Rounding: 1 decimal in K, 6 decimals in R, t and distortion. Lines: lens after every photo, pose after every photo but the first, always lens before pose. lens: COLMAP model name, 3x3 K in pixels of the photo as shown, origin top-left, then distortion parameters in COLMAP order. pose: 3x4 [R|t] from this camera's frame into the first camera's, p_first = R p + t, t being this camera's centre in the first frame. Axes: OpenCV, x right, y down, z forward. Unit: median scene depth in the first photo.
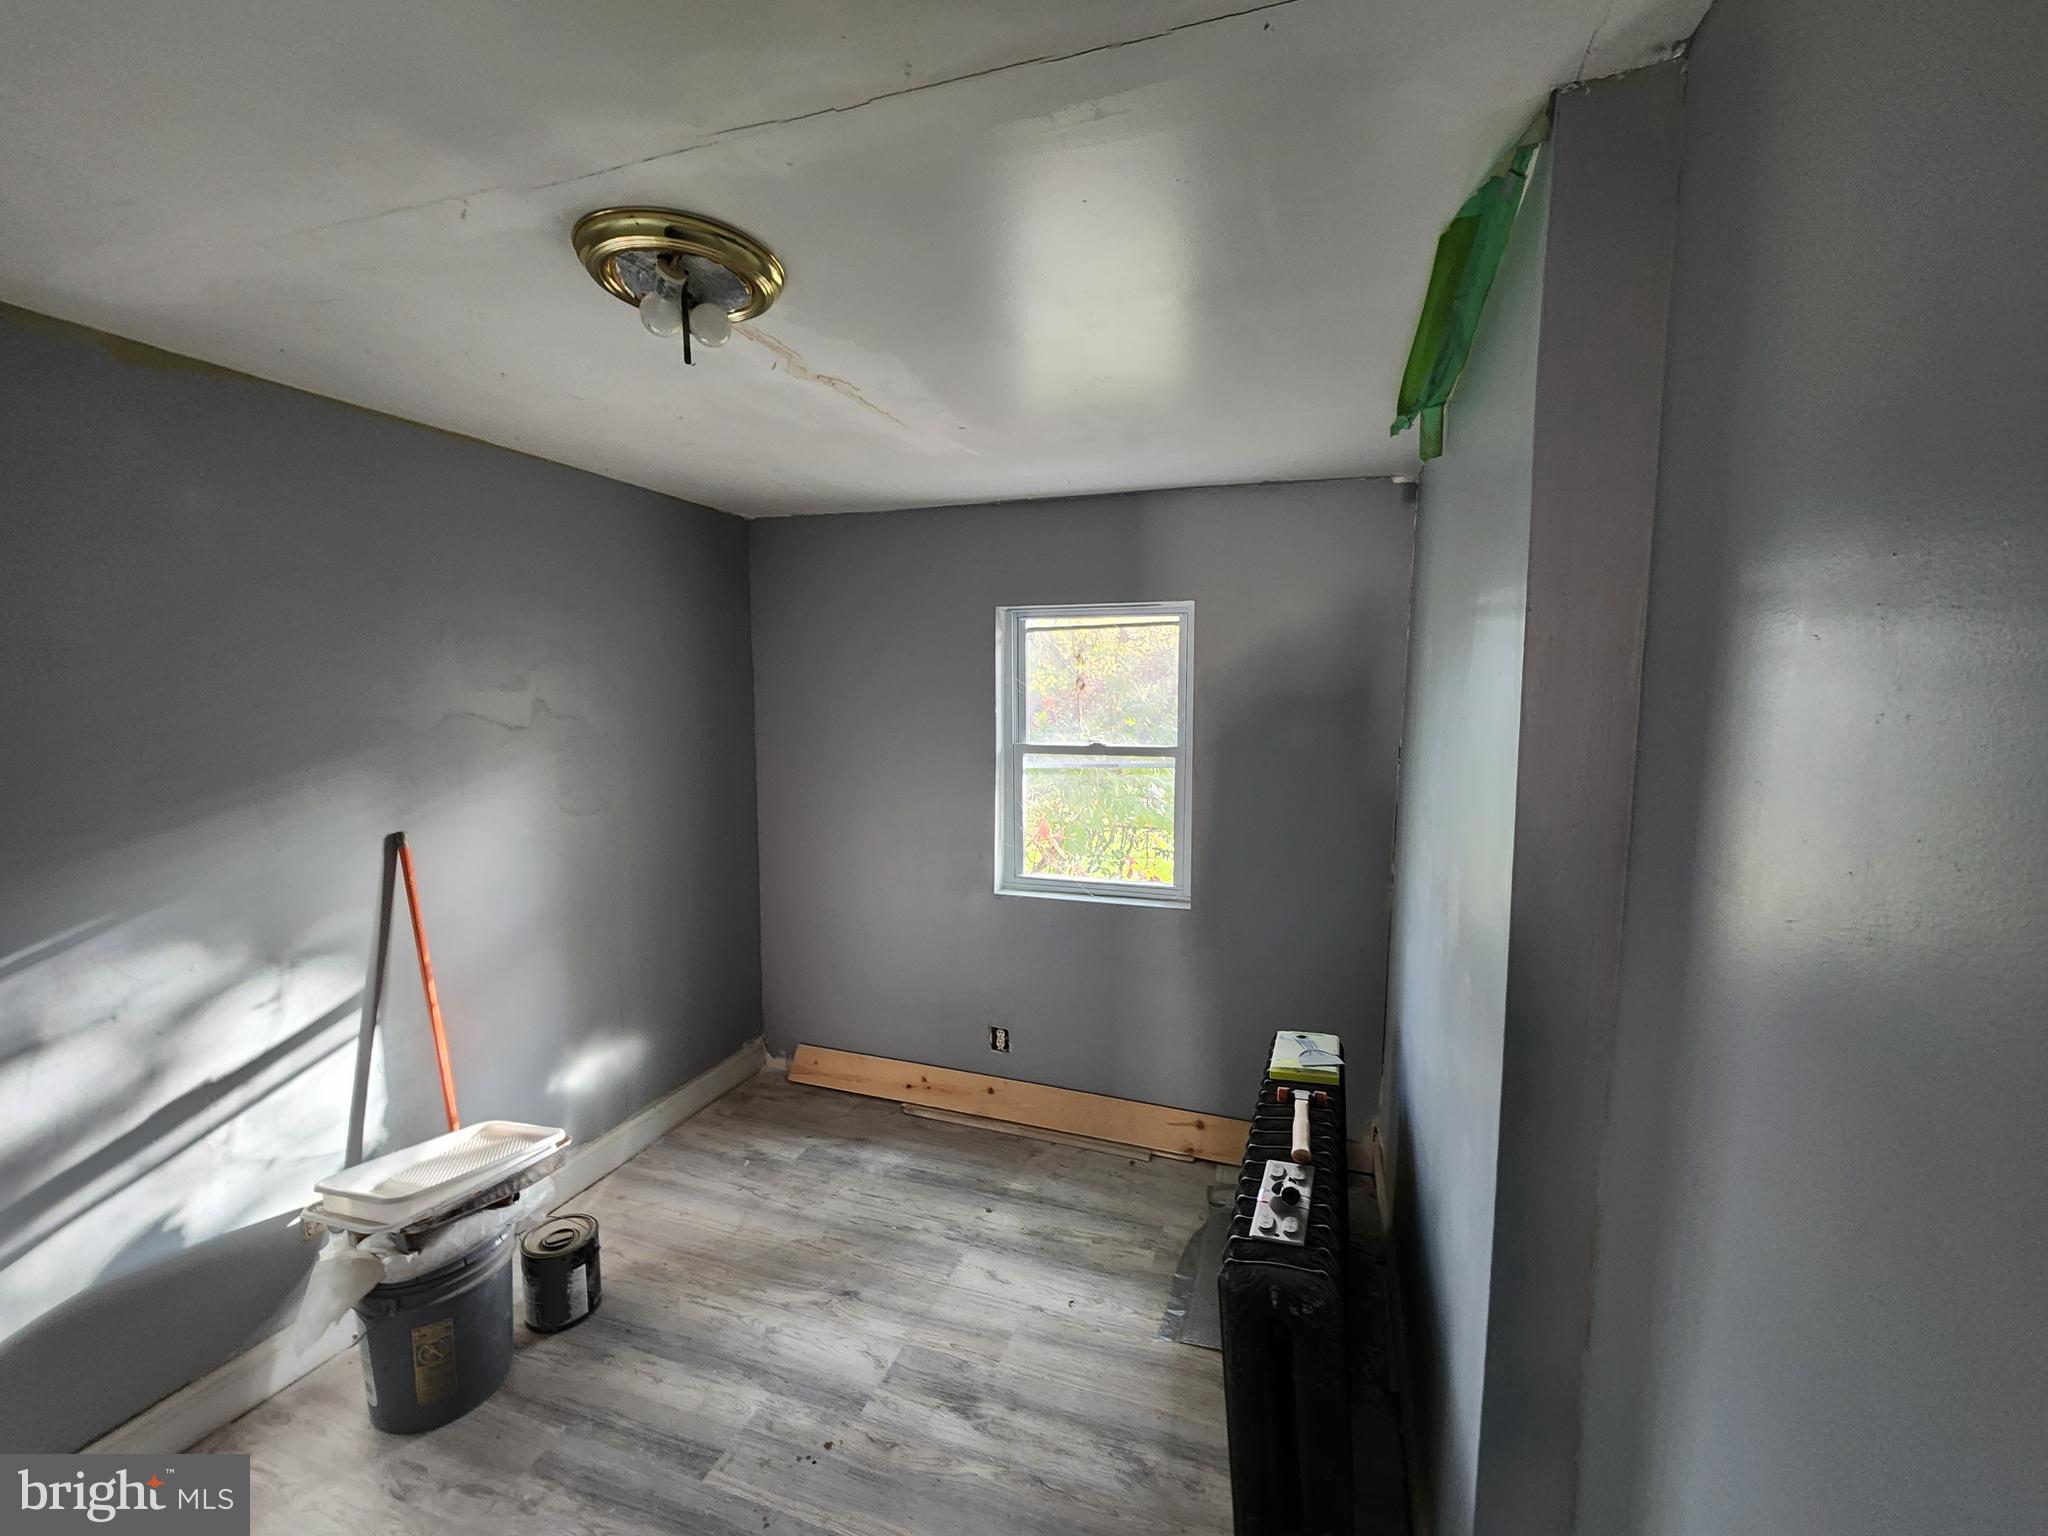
lens RADIAL K [[825.1, 0, 1039.4], [0, 825.1, 767.5], [0, 0, 1]] dist [-0.013481, 0.000043]
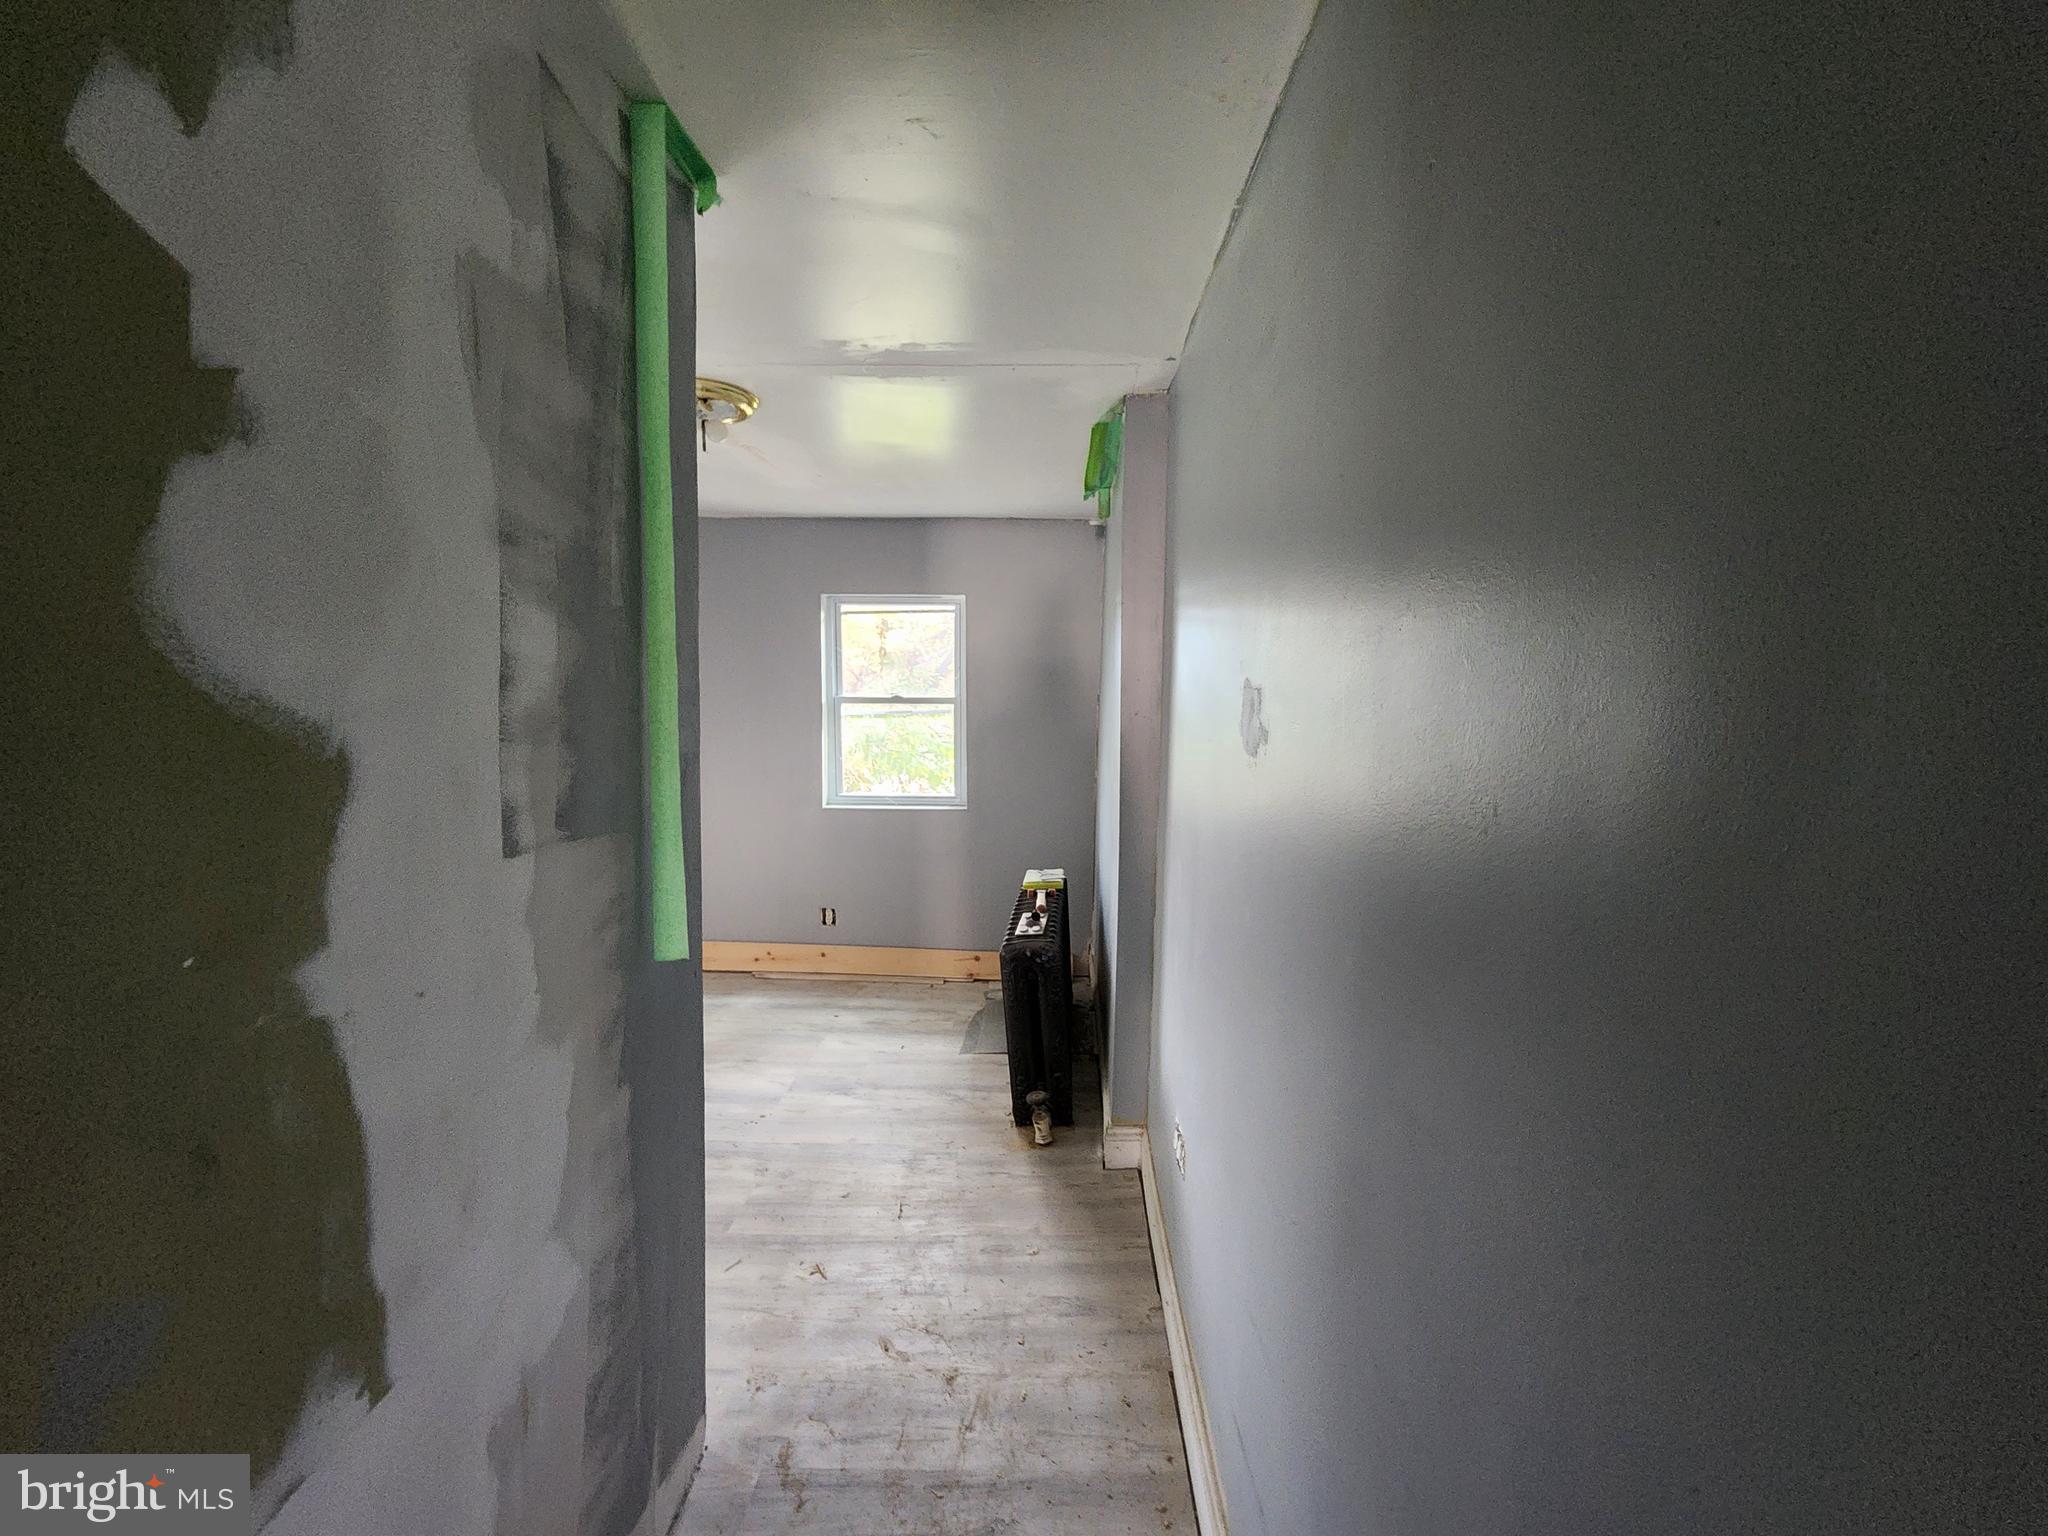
lens RADIAL K [[825.1, 0, 1039.4], [0, 825.1, 767.5], [0, 0, 1]] dist [-0.013481, 0.000043]
pose [[0.954004, -0.022868, 0.298920, -0.132632], [0.022025, 0.999738, 0.006189, 0.098199], [-0.298984, 0.000679, 0.954258, -0.439961]]
